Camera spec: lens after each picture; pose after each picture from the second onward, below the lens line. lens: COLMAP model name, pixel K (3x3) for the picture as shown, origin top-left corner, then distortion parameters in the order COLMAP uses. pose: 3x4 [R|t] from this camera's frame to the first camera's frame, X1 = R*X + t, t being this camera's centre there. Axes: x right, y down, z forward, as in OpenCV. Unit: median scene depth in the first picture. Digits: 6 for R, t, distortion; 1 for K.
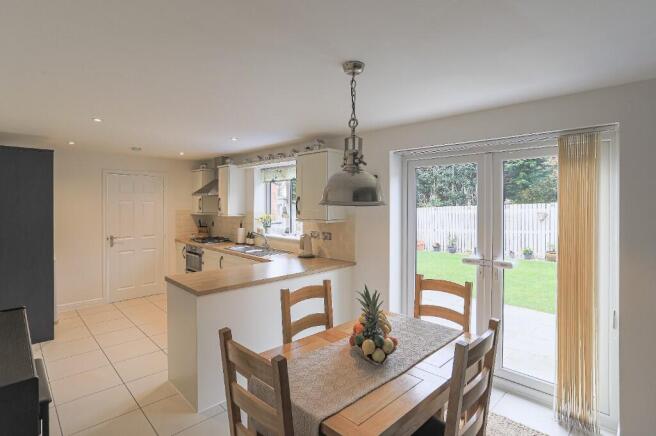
lens RADIAL K [[338.6, 0, 323.4], [0, 338.6, 200.3], [0, 0, 1]] dist [-0.034618, 0.009642]
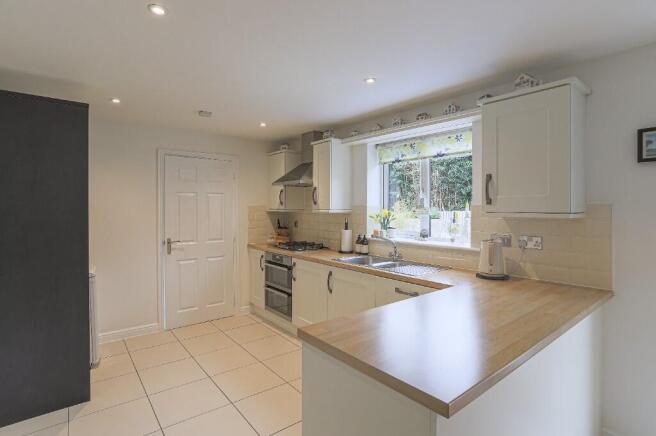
lens RADIAL K [[338.6, 0, 328.7], [0, 338.6, 207.8], [0, 0, 1]] dist [-0.034618, 0.009642]
pose [[0.995689, 0.001131, -0.092750, -0.217773], [-0.000424, 0.999971, 0.007642, 0.032041], [0.092756, -0.007570, 0.995660, 0.301820]]
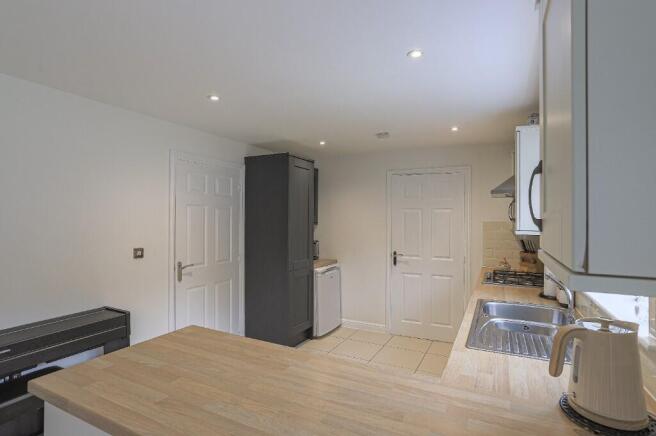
lens RADIAL K [[338.6, 0, 328.6], [0, 338.6, 214.5], [0, 0, 1]] dist [-0.034618, 0.009642]
pose [[0.319971, -0.007077, -0.947401, 0.087211], [-0.001029, 0.999969, -0.007817, 0.022872], [0.947427, 0.003476, 0.319954, 0.592627]]
